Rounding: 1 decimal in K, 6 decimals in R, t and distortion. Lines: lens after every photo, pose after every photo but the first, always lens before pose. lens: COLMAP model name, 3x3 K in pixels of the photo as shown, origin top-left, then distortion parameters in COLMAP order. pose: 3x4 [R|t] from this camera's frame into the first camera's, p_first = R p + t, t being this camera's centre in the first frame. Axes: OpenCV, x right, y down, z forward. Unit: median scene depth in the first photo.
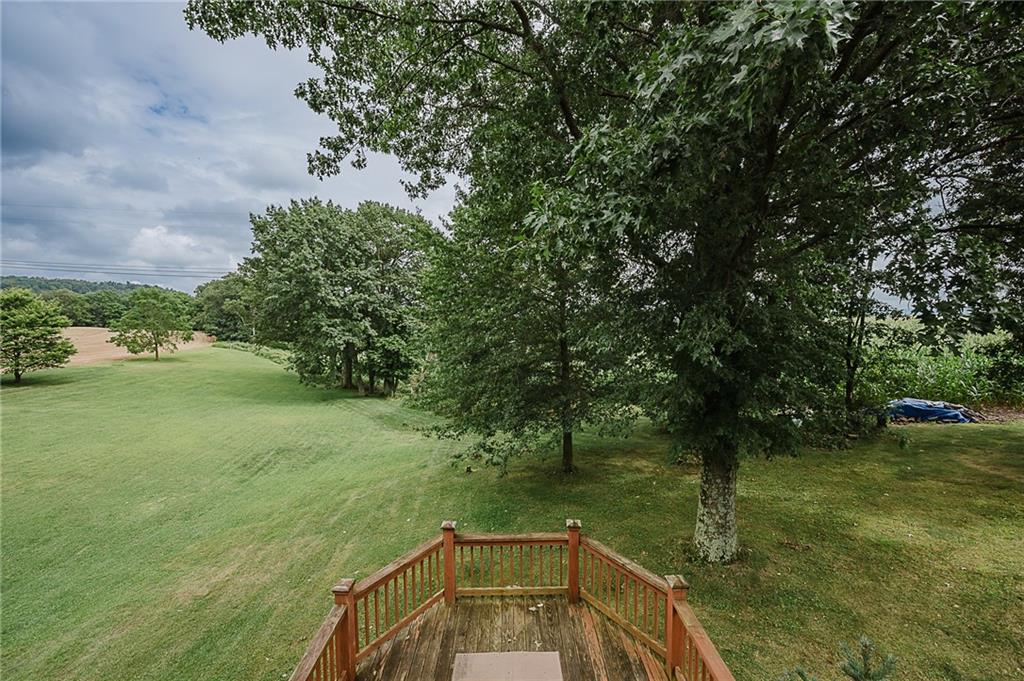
lens RADIAL K [[399.2, 0, 515.7], [0, 399.2, 348.8], [0, 0, 1]] dist [-0.002210, -0.000180]
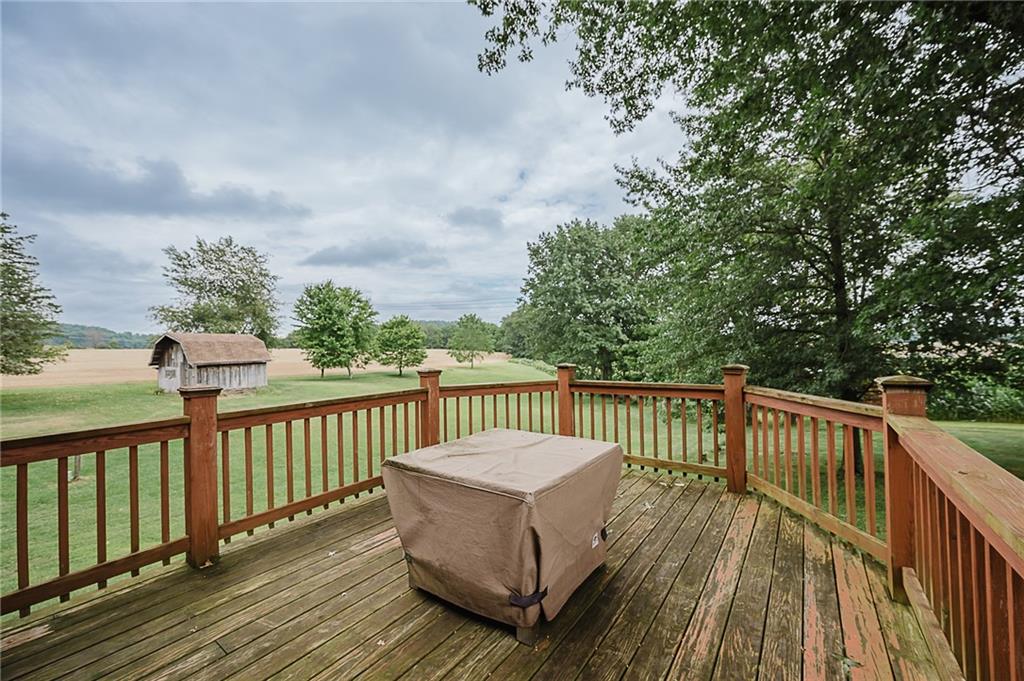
lens RADIAL K [[399.2, 0, 519.8], [0, 399.2, 349.3], [0, 0, 1]] dist [-0.002210, -0.000180]
pose [[0.805909, -0.009024, -0.591971, 0.029976], [-0.027991, 0.998185, -0.053324, 0.051868], [0.591378, 0.059544, 0.804193, 0.027737]]
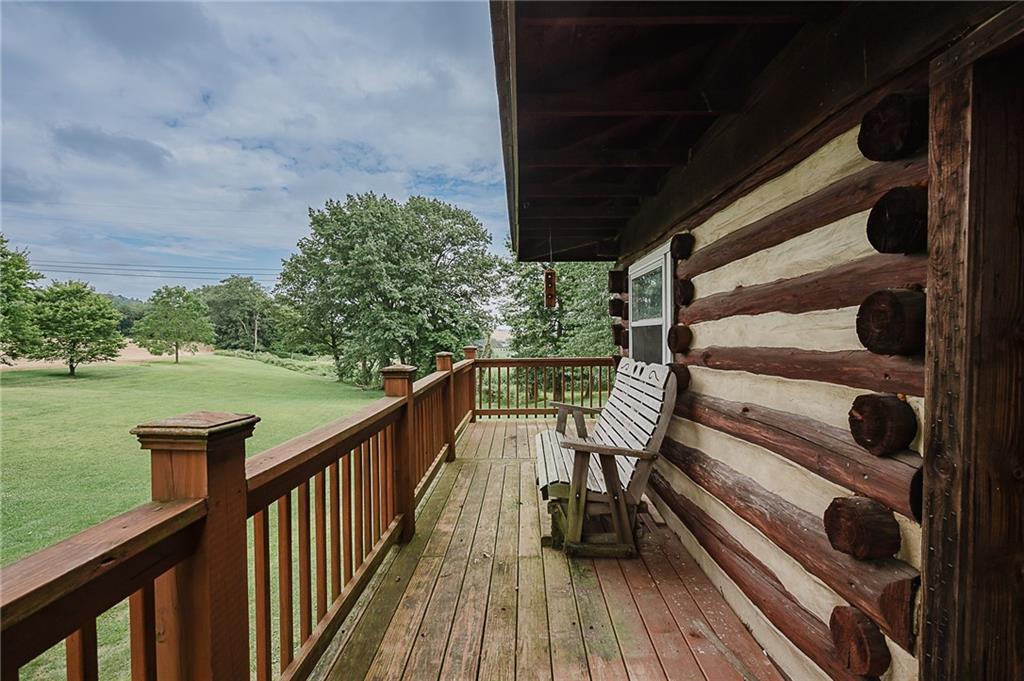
lens RADIAL K [[459.1, 0, 515.4], [0, 459.1, 347.1], [0, 0, 1]] dist [0.002463, -0.000163]
pose [[0.999918, 0.001099, -0.012750, -0.129936], [-0.001708, 0.998852, -0.047875, 0.066556], [0.012683, 0.047892, 0.998772, -0.133371]]
